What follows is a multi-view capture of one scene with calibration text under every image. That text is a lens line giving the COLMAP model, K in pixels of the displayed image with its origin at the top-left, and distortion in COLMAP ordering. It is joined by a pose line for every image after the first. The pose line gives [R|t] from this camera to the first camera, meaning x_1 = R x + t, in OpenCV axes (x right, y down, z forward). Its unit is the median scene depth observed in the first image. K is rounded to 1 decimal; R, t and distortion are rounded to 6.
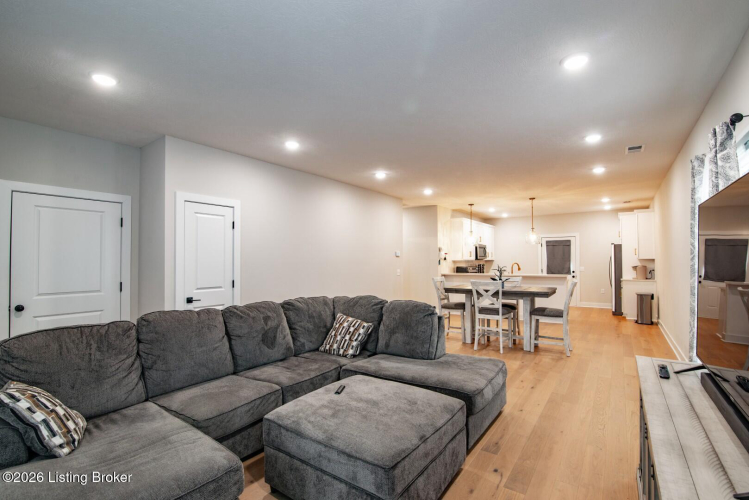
lens RADIAL K [[347.9, 0, 377.0], [0, 347.9, 252.8], [0, 0, 1]] dist [-0.014073, 0.000051]
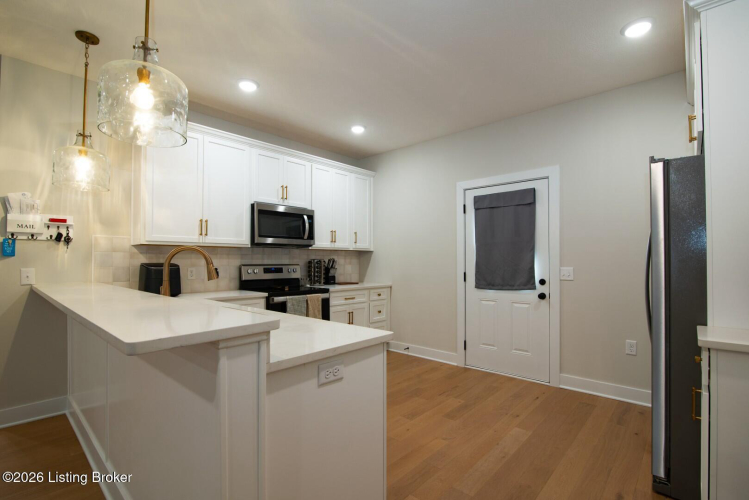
lens RADIAL K [[351.6, 0, 365.8], [0, 351.6, 255.9], [0, 0, 1]] dist [-0.016043, 0.000350]
pose [[0.988628, 0.004754, -0.150304, 0.808405], [-0.003784, 0.999970, 0.006739, 0.050535], [0.150332, -0.006094, 0.988617, 1.149184]]
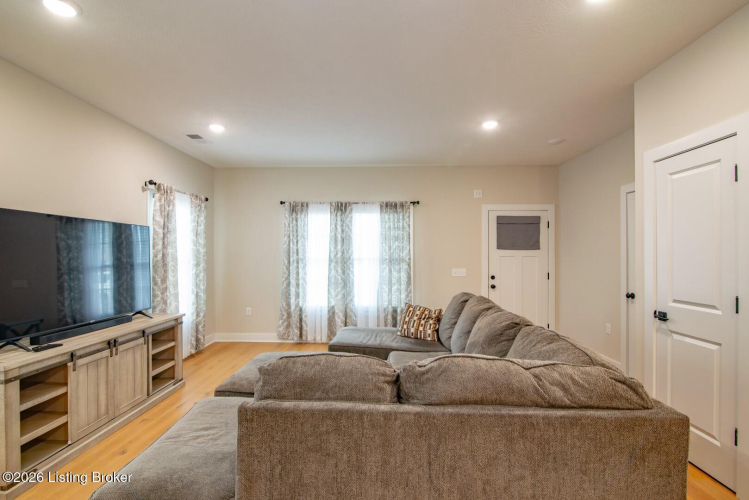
lens RADIAL K [[351.6, 0, 365.8], [0, 351.6, 255.9], [0, 0, 1]] dist [-0.016043, 0.000350]
pose [[-0.848477, 0.006301, -0.529195, 0.170784], [0.016584, 0.999755, -0.014686, 0.018182], [0.528972, -0.021237, -0.848373, 0.842236]]
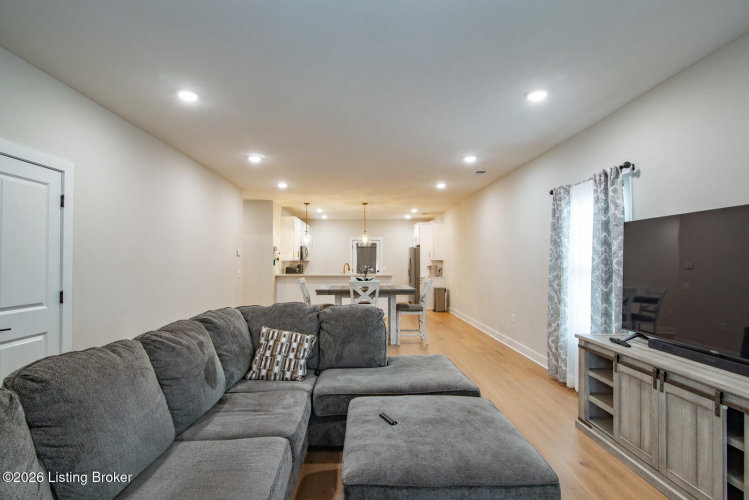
lens RADIAL K [[351.6, 0, 365.8], [0, 351.6, 255.9], [0, 0, 1]] dist [-0.016043, 0.000350]
pose [[0.814695, 0.012436, 0.579756, -0.249029], [-0.016862, 0.999855, 0.002248, 0.004640], [-0.579644, -0.011607, 0.814787, 0.144383]]
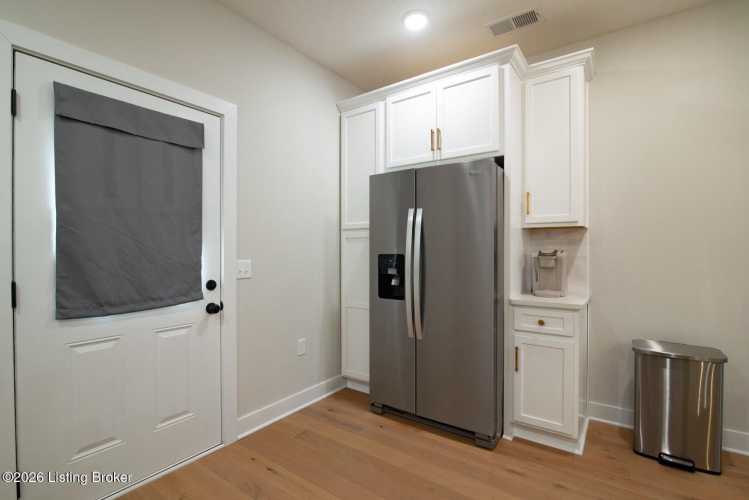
lens RADIAL K [[351.6, 0, 365.8], [0, 351.6, 255.9], [0, 0, 1]] dist [-0.016043, 0.000350]
pose [[0.018464, -0.004577, 0.999819, 0.653003], [-0.019073, 0.999806, 0.004929, 0.063295], [-0.999648, -0.019160, 0.018373, 1.633762]]
